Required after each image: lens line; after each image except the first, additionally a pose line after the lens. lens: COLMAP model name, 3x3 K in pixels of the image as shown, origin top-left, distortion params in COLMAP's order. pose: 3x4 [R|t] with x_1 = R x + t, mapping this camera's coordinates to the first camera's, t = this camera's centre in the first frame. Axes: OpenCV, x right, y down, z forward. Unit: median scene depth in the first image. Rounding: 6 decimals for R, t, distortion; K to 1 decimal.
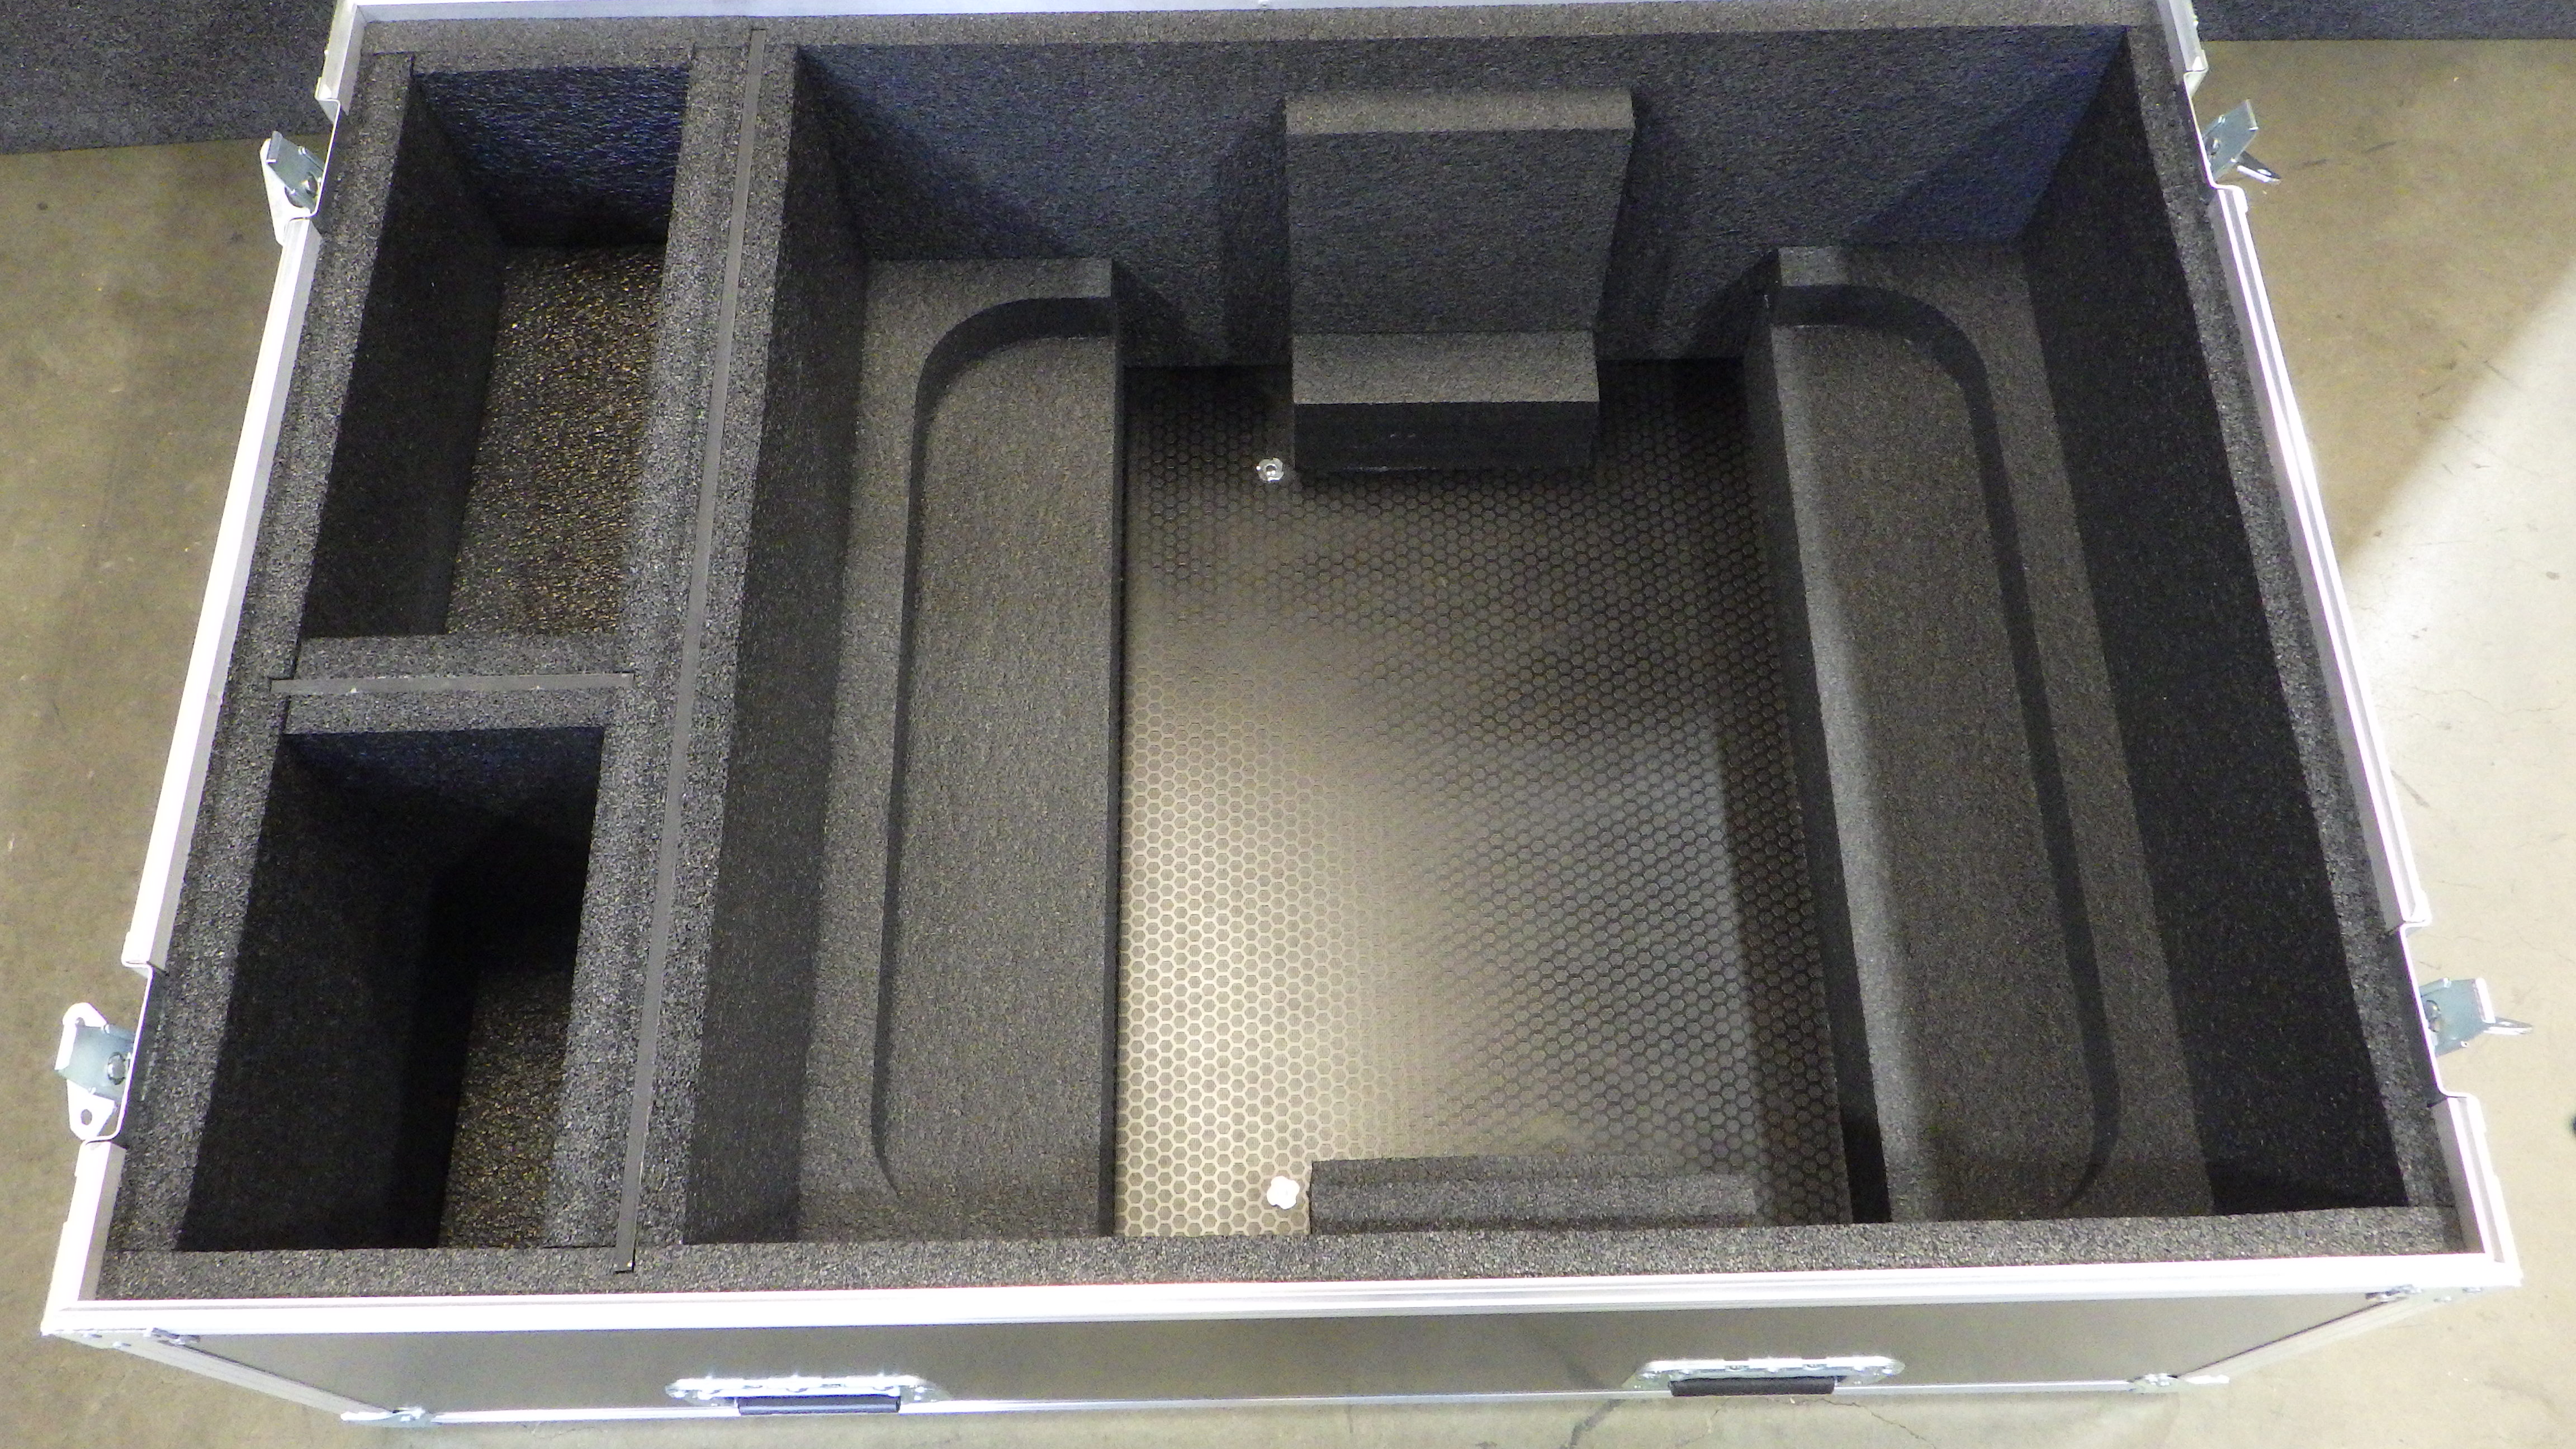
lens RADIAL K [[2141.7, 0, 1290.8], [0, 2141.7, 690.1], [0, 0, 1]] dist [-0.006203, 0.000209]
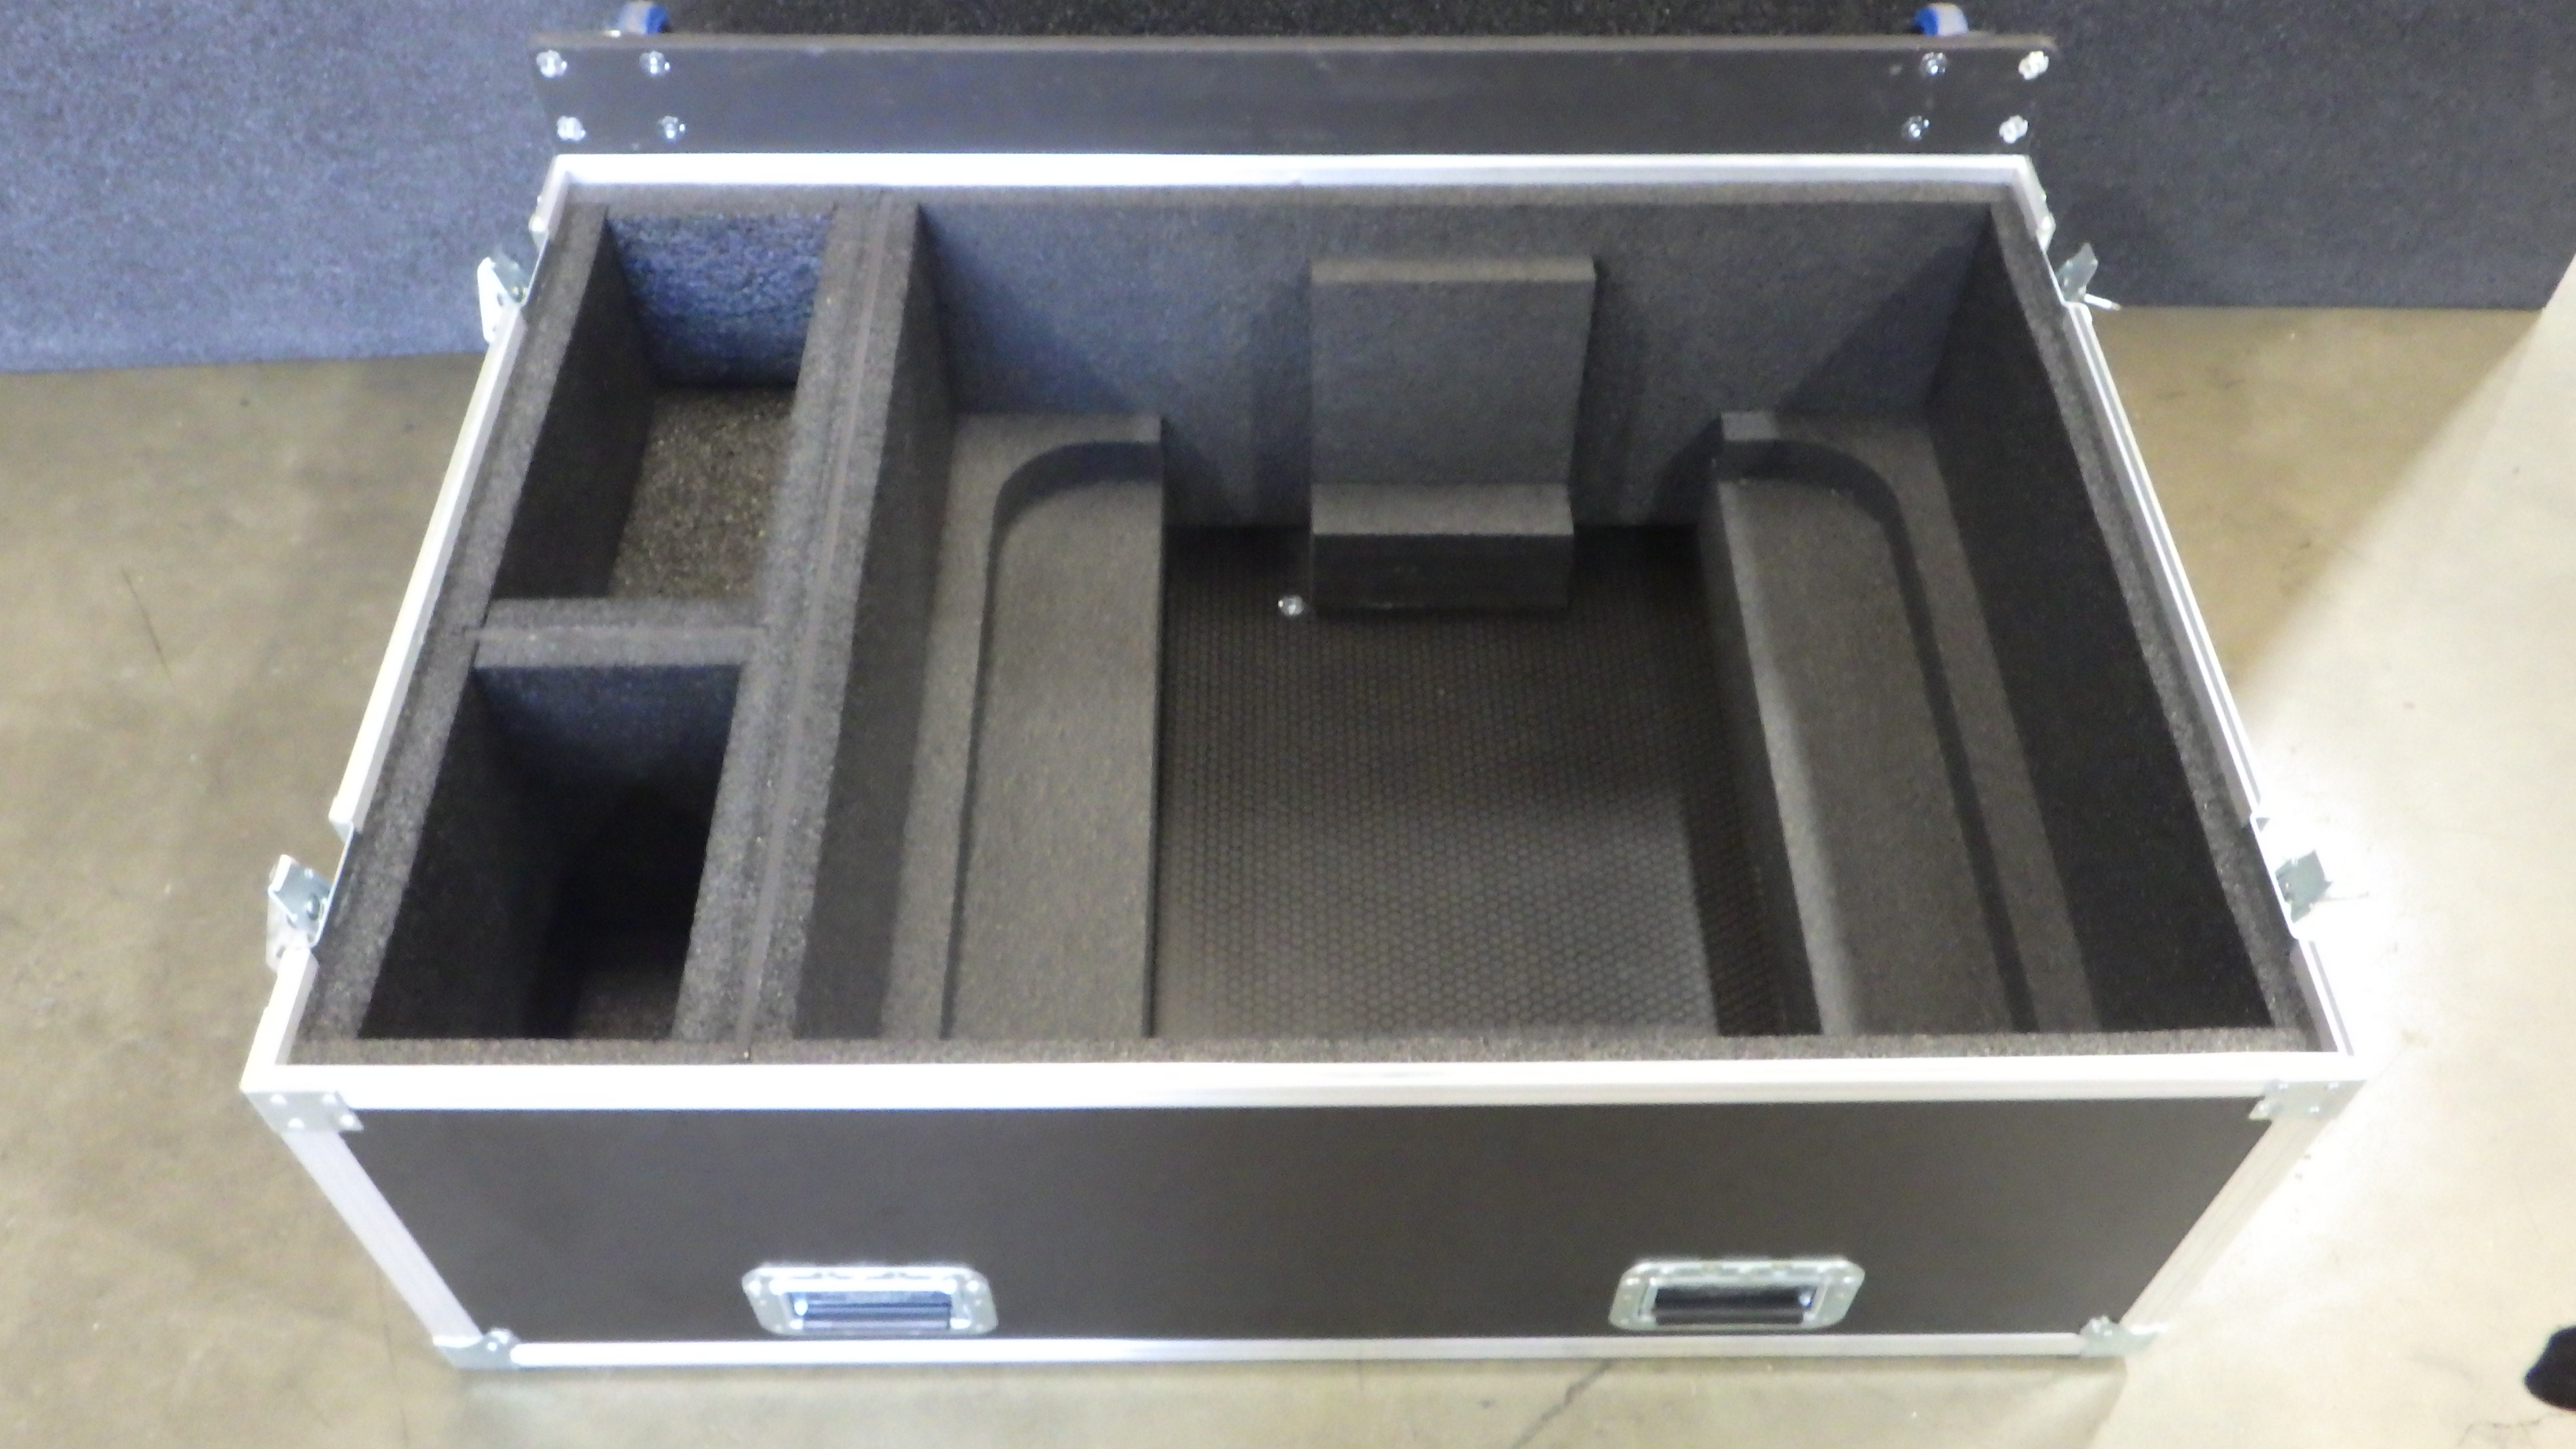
lens RADIAL K [[2141.7, 0, 1290.8], [0, 2141.7, 690.1], [0, 0, 1]] dist [-0.006203, 0.000209]
pose [[0.999929, 0.011790, 0.001610, -0.013138], [-0.011037, 0.969540, -0.244684, 0.265320], [-0.004446, 0.244649, 0.969601, -0.130325]]
